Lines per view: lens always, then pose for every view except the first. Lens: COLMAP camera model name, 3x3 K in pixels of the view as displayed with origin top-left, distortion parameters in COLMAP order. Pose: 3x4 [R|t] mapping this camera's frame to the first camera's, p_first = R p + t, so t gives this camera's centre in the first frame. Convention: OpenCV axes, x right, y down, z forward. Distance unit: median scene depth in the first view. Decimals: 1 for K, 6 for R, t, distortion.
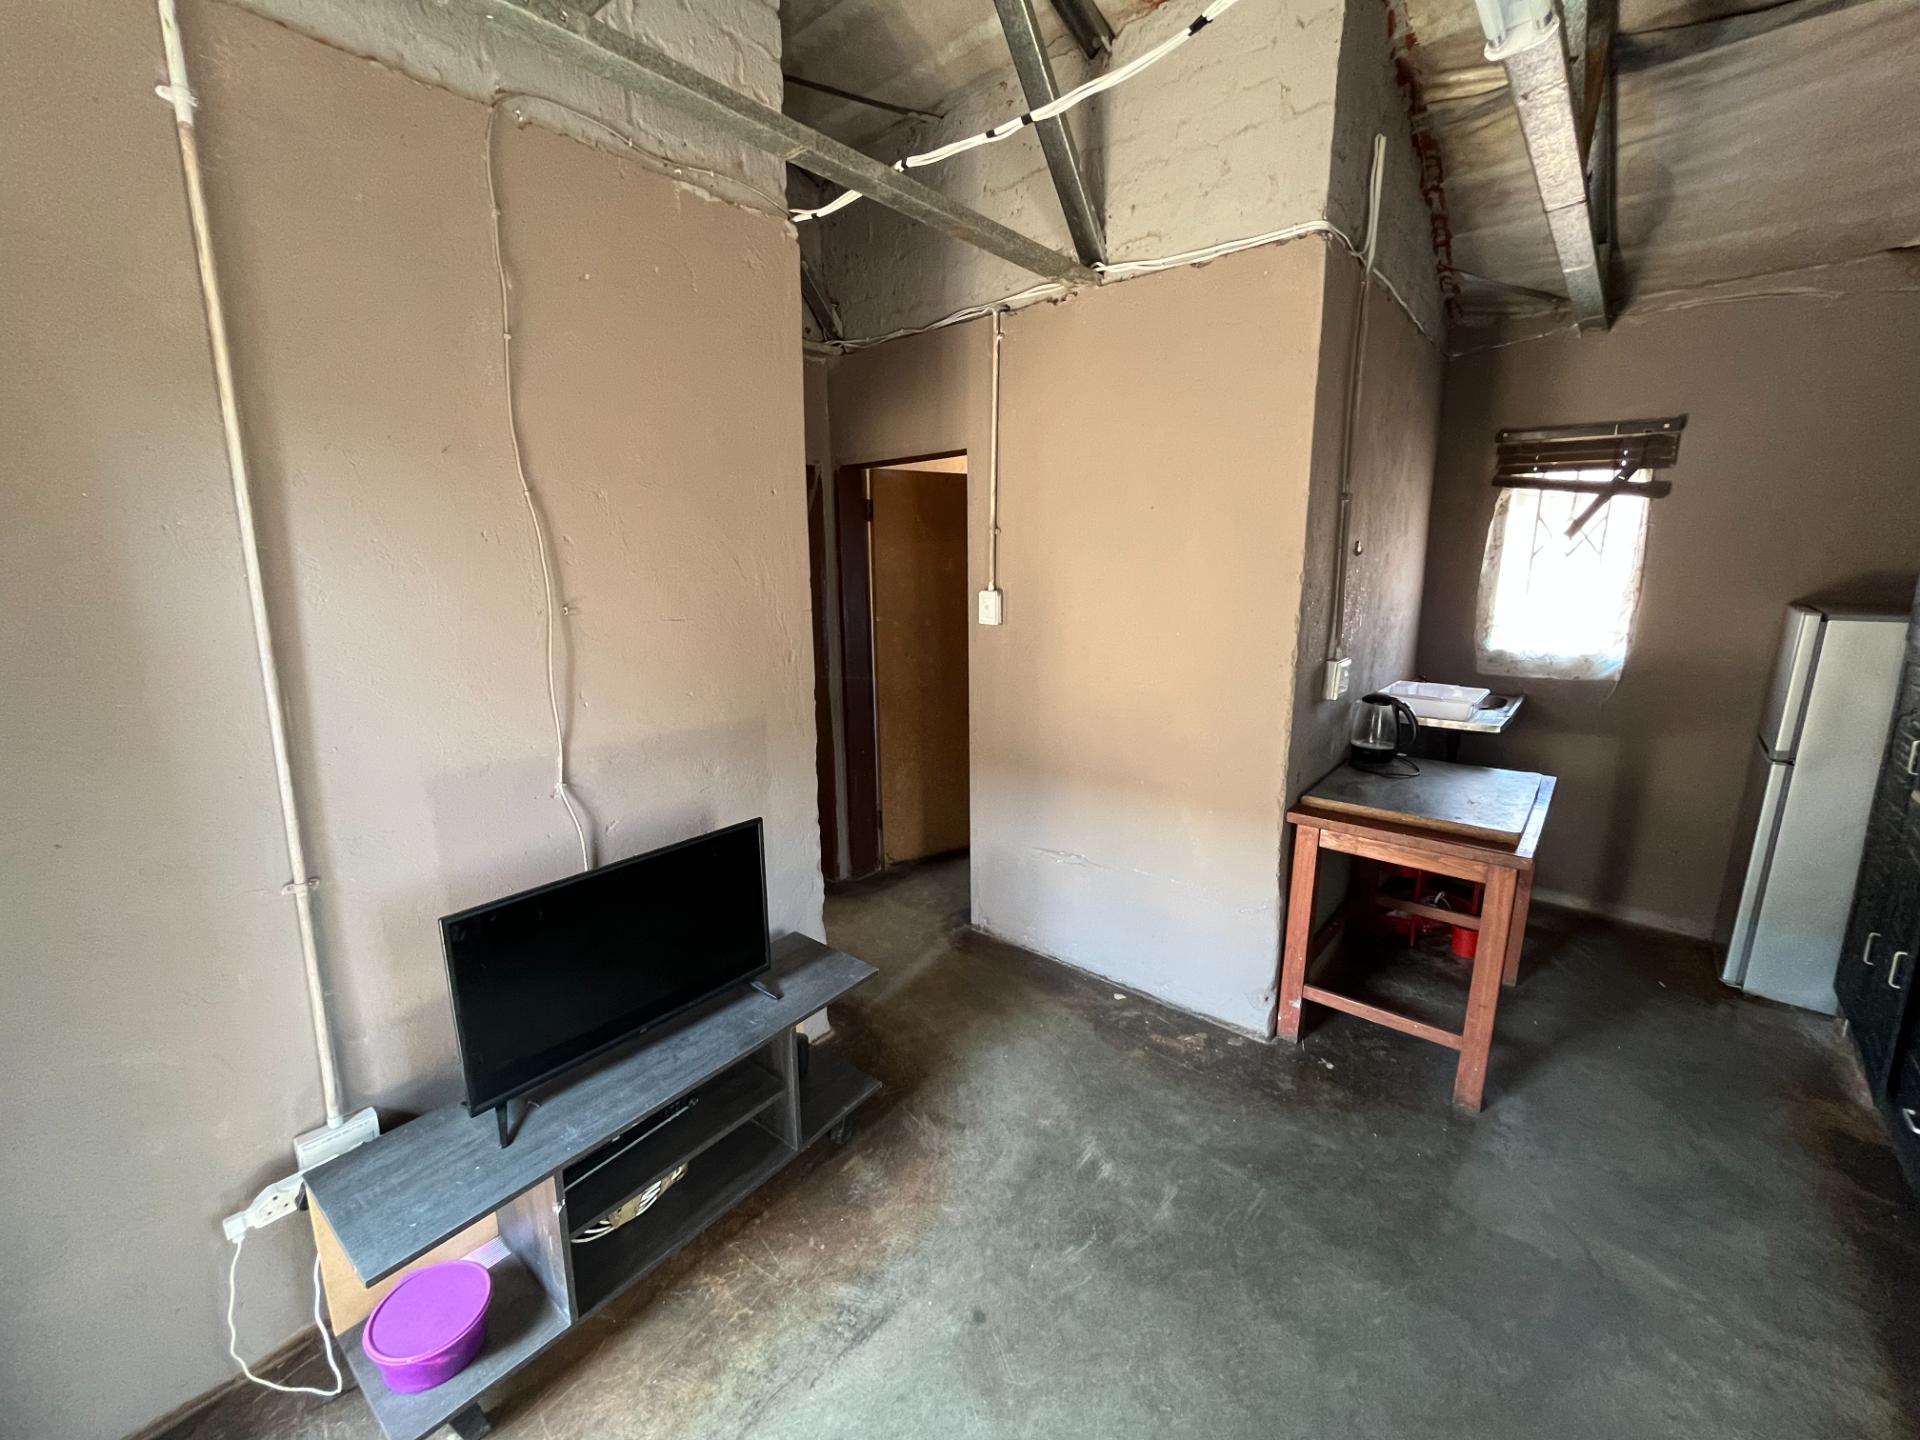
lens RADIAL K [[777.9, 0, 951.8], [0, 777.9, 719.5], [0, 0, 1]] dist [-0.001116, 0.000443]
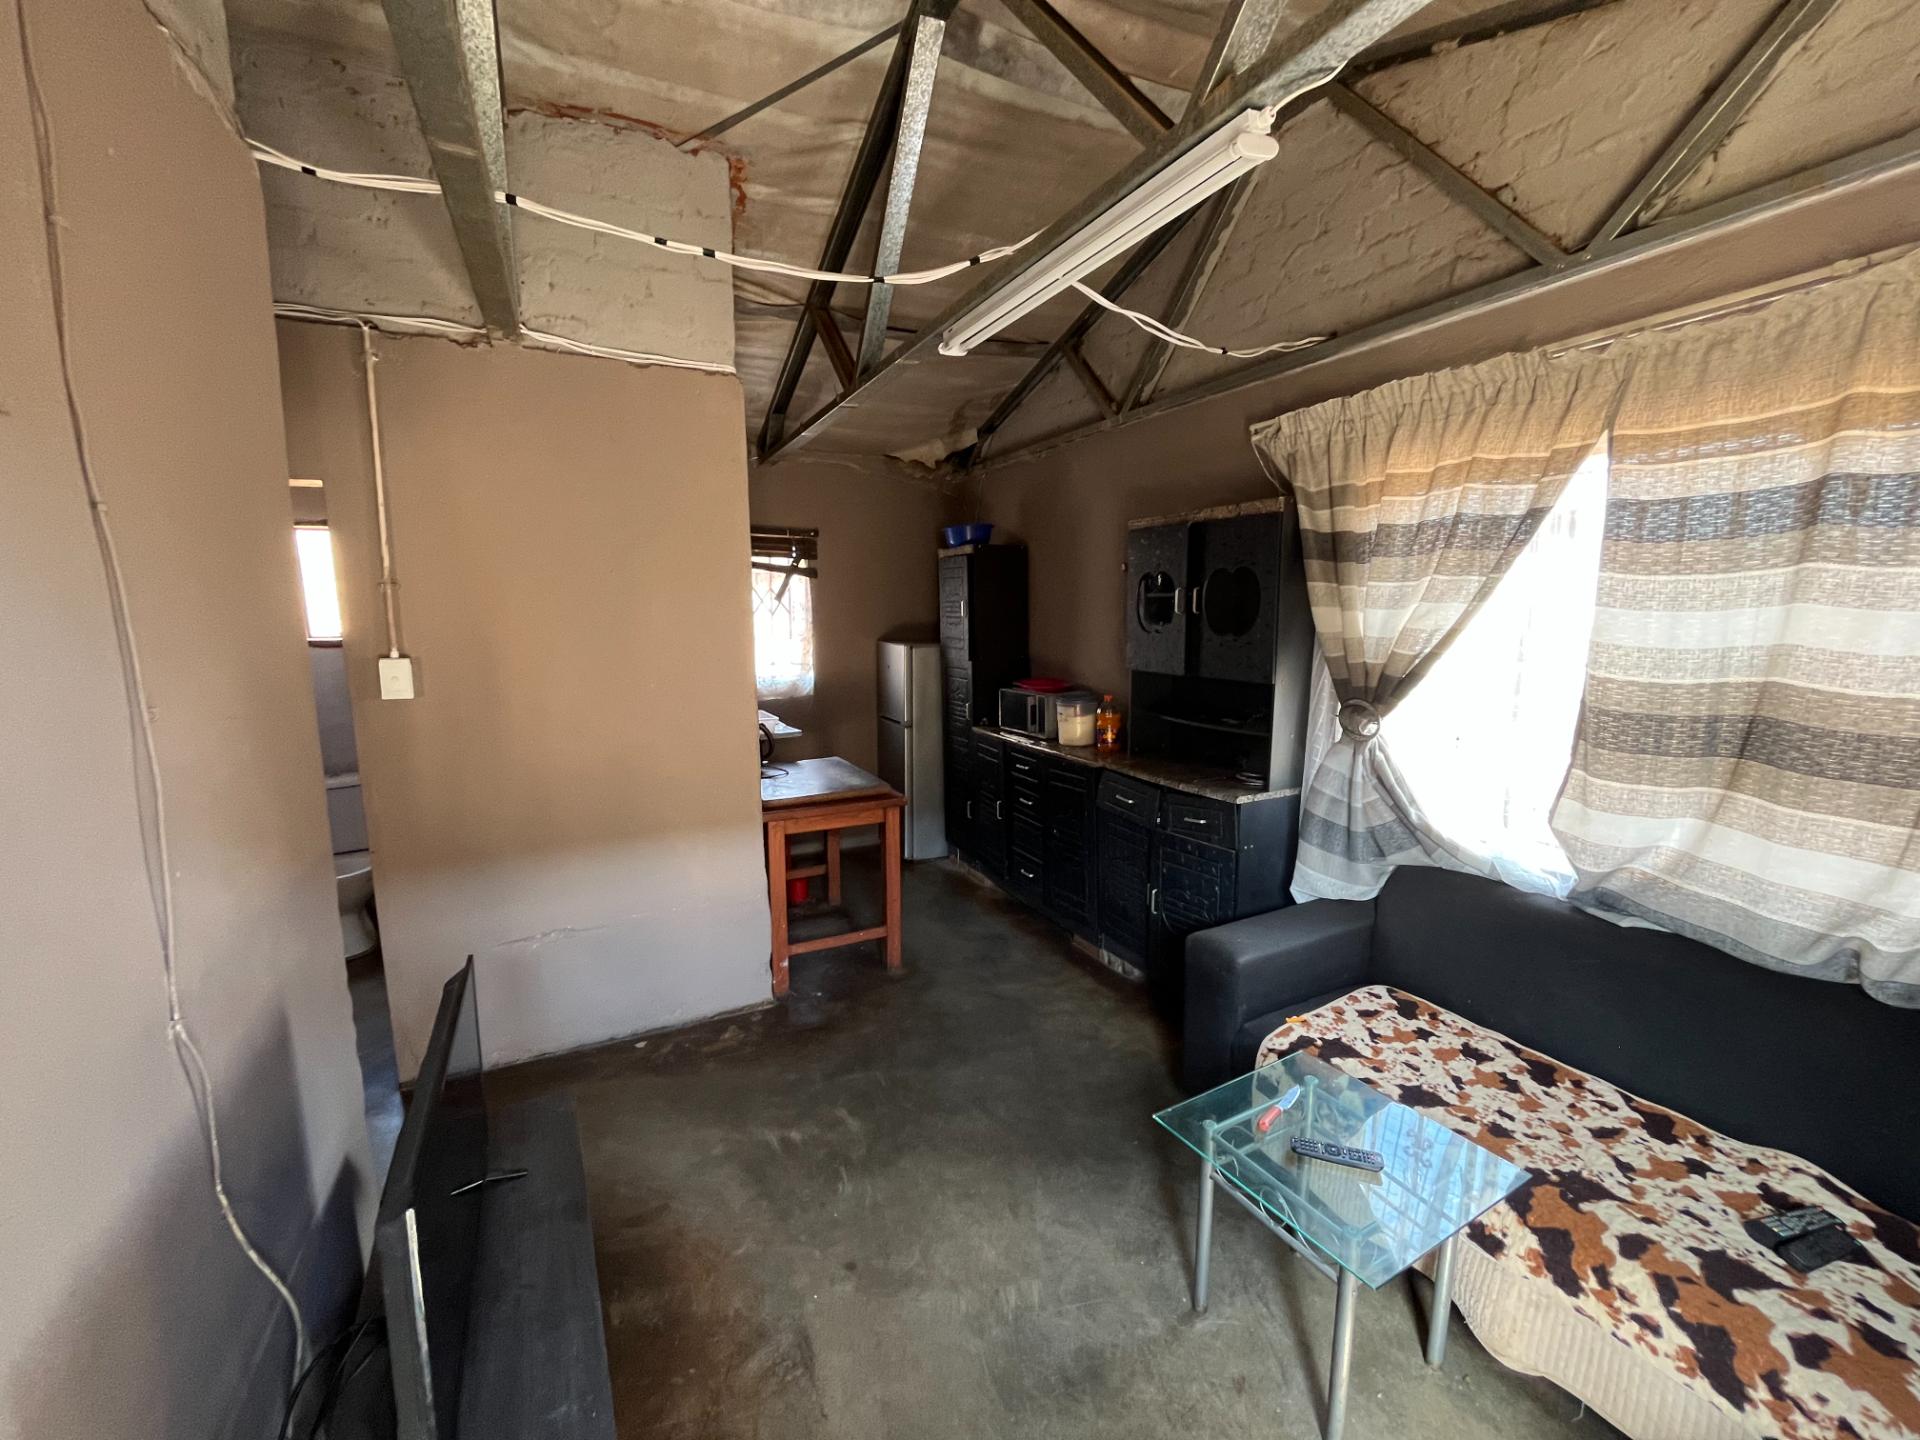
lens RADIAL K [[767.9, 0, 960.0], [0, 767.9, 720.0], [0, 0, 1]] dist [0.001326, 0.000180]
pose [[0.397556, -0.127360, 0.908696, -0.455459], [0.190680, 0.980168, 0.053954, -0.032124], [-0.897547, 0.151820, 0.413957, 0.140308]]
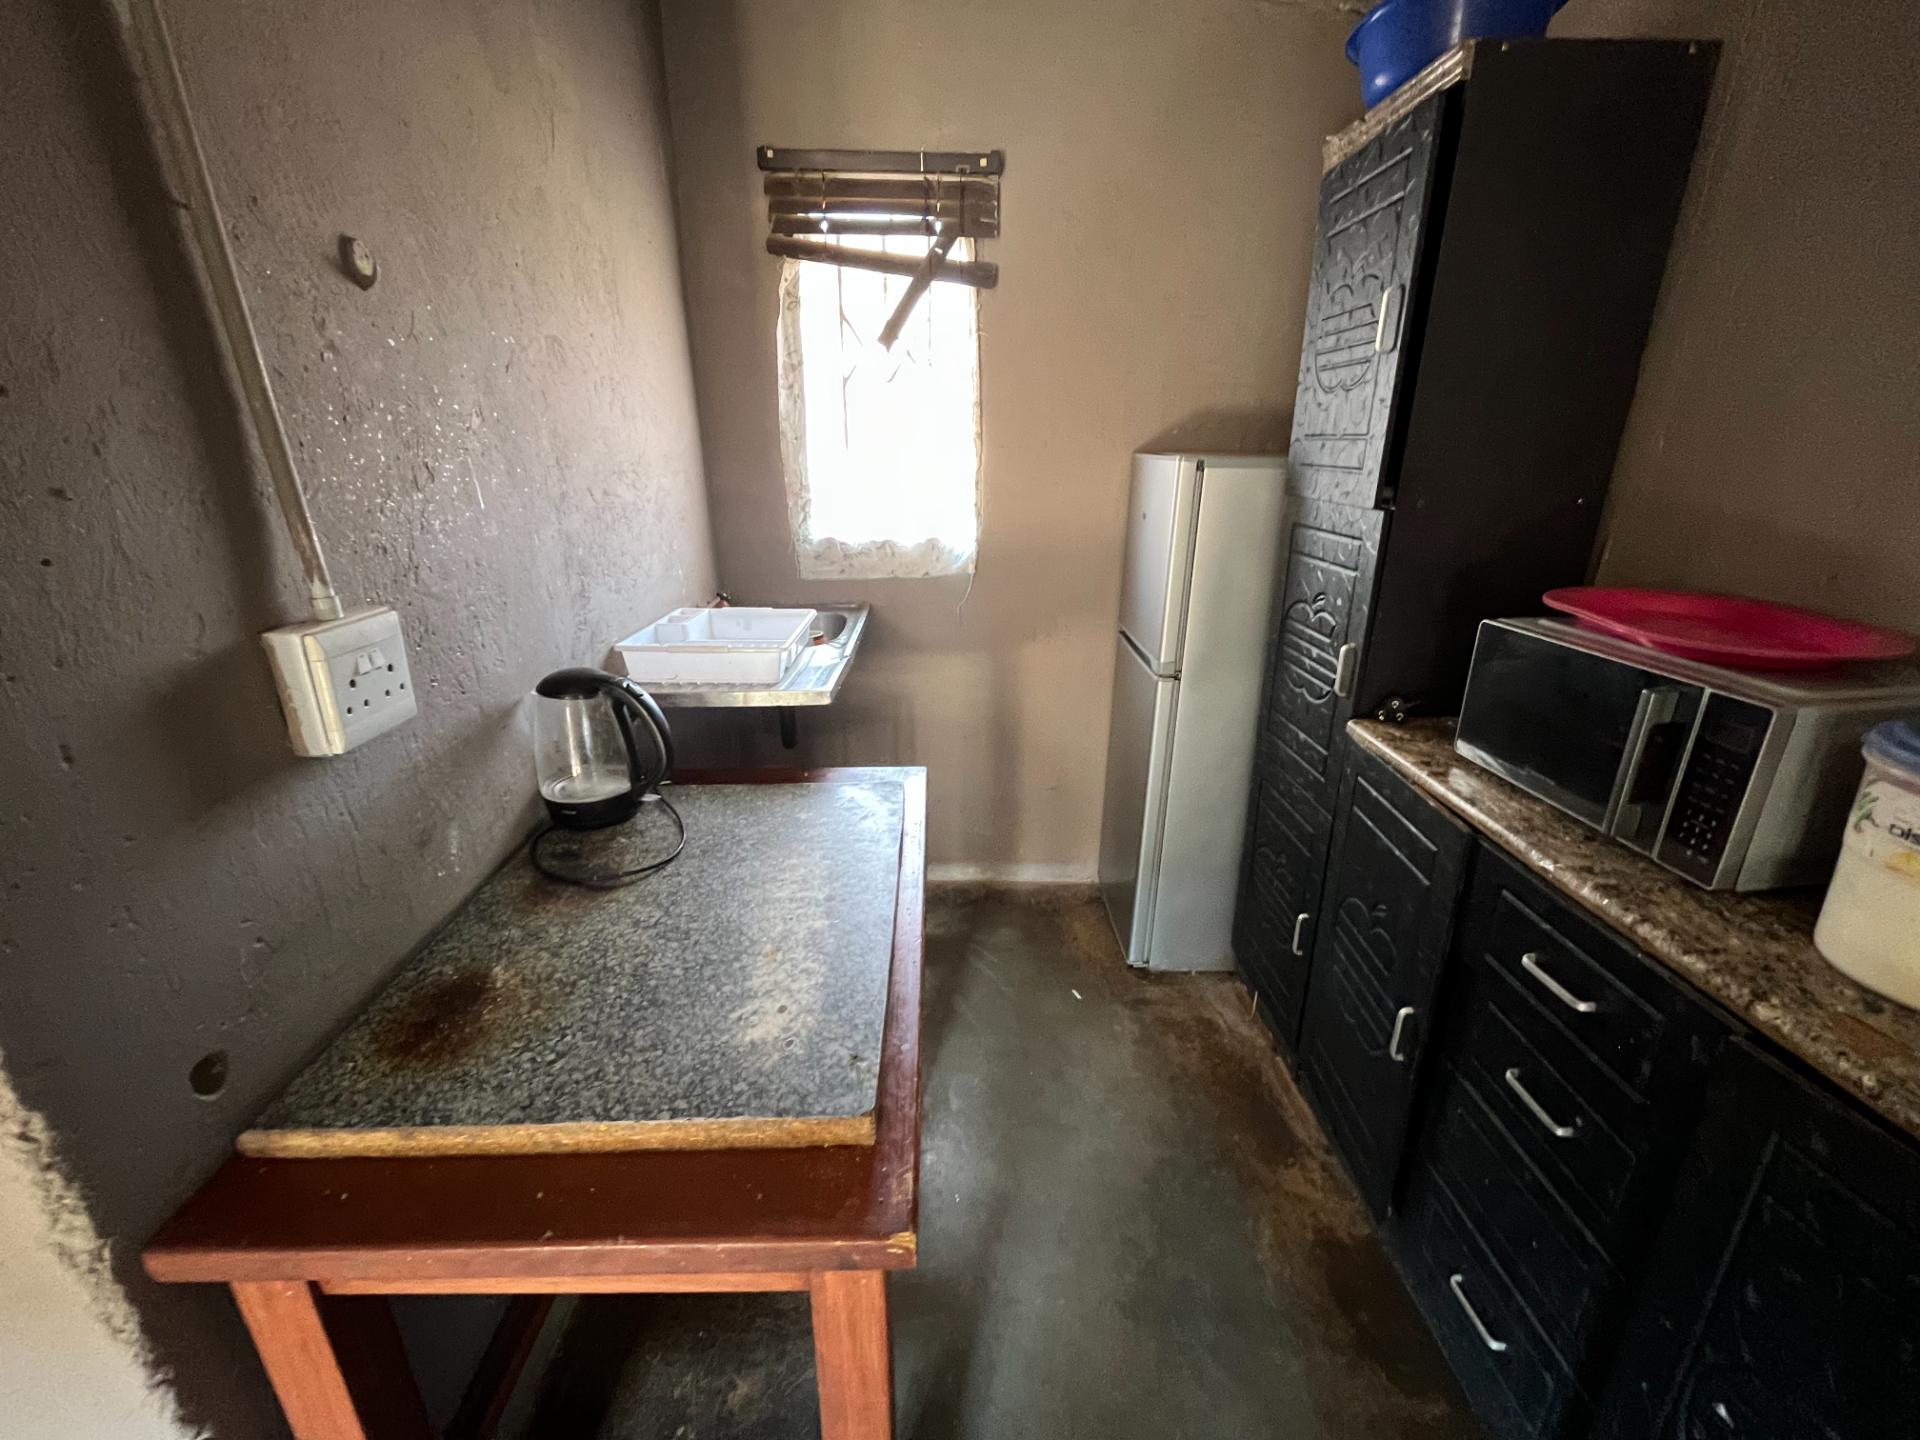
lens RADIAL K [[777.9, 0, 951.8], [0, 777.9, 719.5], [0, 0, 1]] dist [-0.001116, 0.000443]
pose [[0.751734, -0.214119, 0.623738, 0.426966], [0.130466, 0.975415, 0.177606, -0.054369], [-0.646432, -0.052136, 0.761188, 0.533141]]
